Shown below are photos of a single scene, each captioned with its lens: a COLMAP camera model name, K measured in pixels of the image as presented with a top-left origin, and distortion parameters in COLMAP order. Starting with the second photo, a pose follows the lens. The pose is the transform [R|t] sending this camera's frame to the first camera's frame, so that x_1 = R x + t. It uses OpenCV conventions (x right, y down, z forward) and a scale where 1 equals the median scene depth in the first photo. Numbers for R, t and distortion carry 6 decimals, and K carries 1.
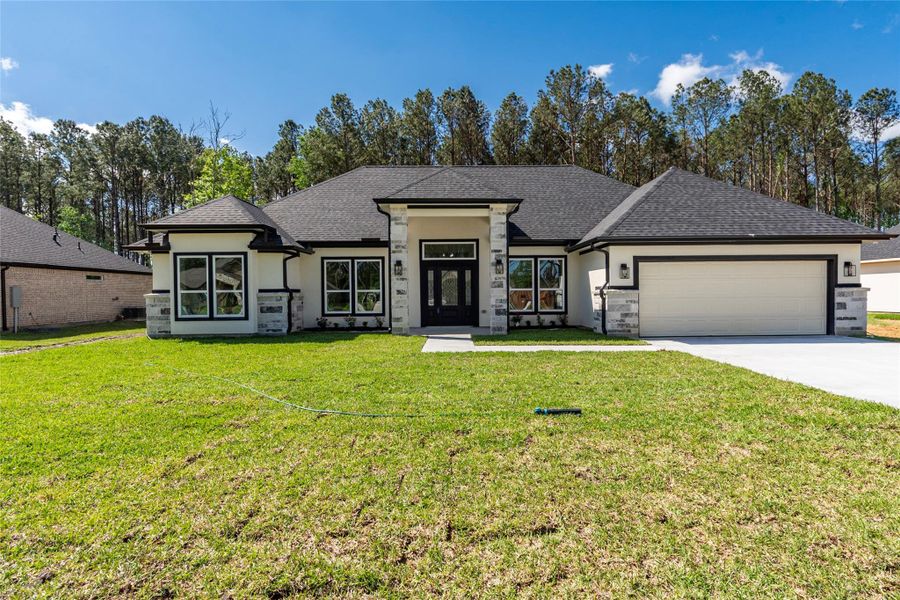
lens RADIAL K [[346.3, 0, 456.1], [0, 346.3, 299.9], [0, 0, 1]] dist [0.000210, 0.000091]
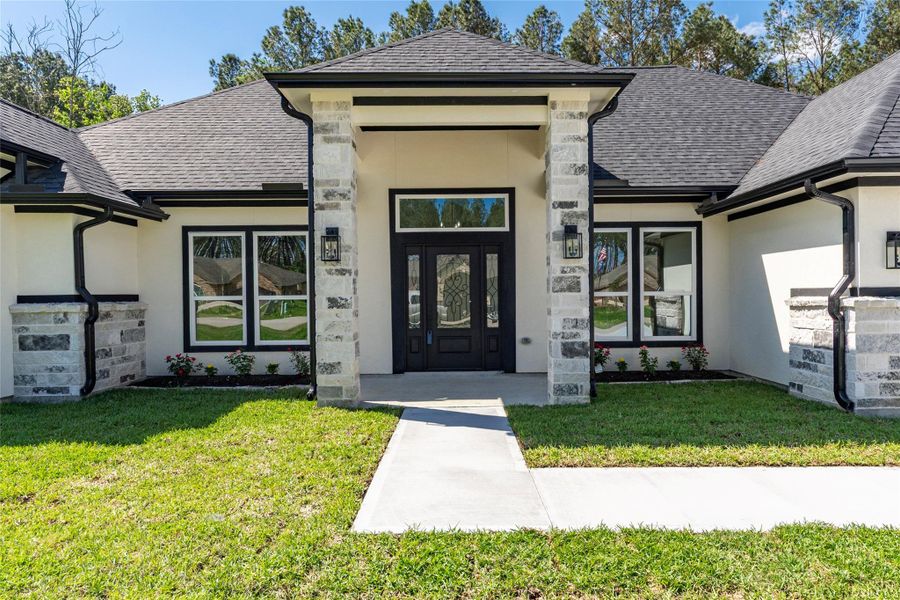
lens RADIAL K [[441.5, 0, 456.0], [0, 441.5, 301.3], [0, 0, 1]] dist [0.002268, -0.000158]
pose [[0.999896, -0.001033, -0.014374, -0.007579], [0.001027, 0.999999, -0.000394, -0.023230], [0.014374, 0.000379, 0.999897, 0.451278]]
